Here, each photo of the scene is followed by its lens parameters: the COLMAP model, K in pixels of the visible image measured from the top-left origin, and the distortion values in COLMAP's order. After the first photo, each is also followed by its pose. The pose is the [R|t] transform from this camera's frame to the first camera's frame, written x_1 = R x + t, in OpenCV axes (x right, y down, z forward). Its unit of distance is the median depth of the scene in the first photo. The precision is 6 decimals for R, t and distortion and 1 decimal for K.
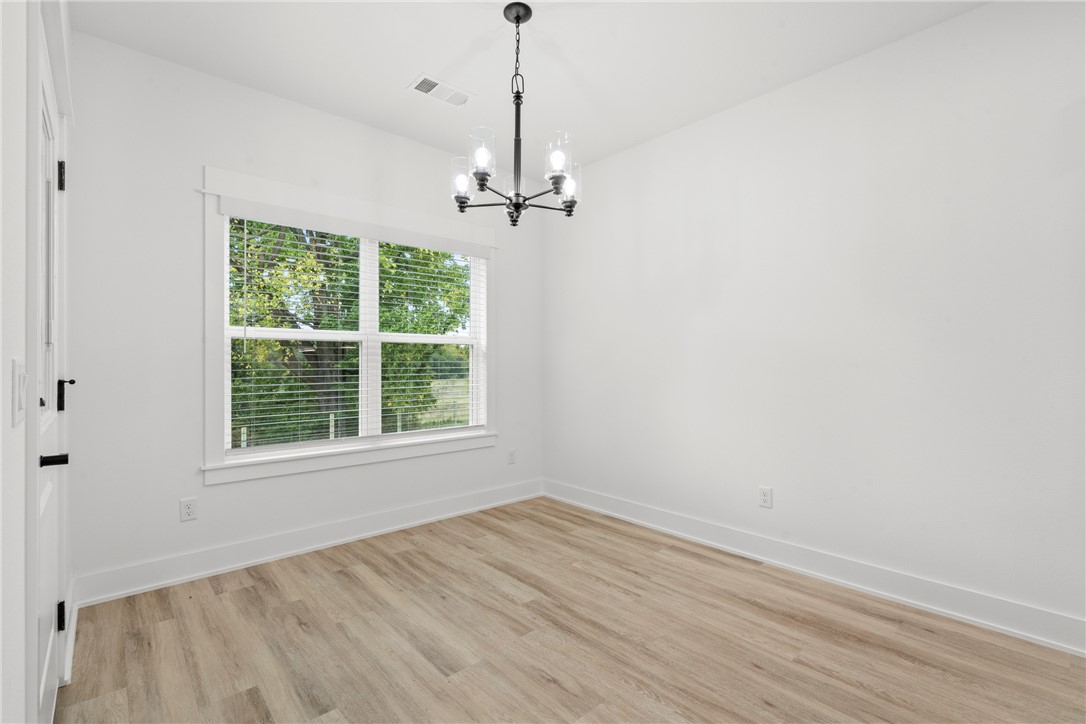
lens RADIAL K [[496.2, 0, 538.9], [0, 496.2, 363.2], [0, 0, 1]] dist [-0.006106, 0.001973]
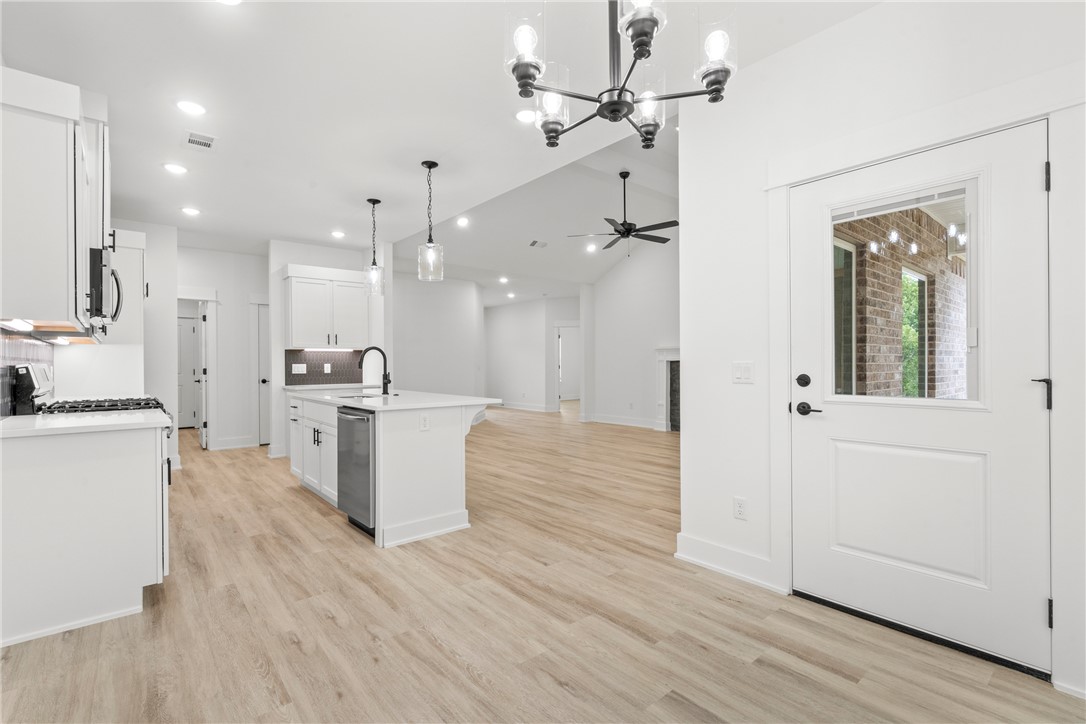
lens RADIAL K [[496.2, 0, 541.9], [0, 496.2, 364.4], [0, 0, 1]] dist [-0.006106, 0.001973]
pose [[-0.999648, 0.005863, 0.025883, 0.036934], [0.006036, 0.999960, 0.006611, -0.006547], [-0.025843, 0.006765, -0.999643, 1.828360]]
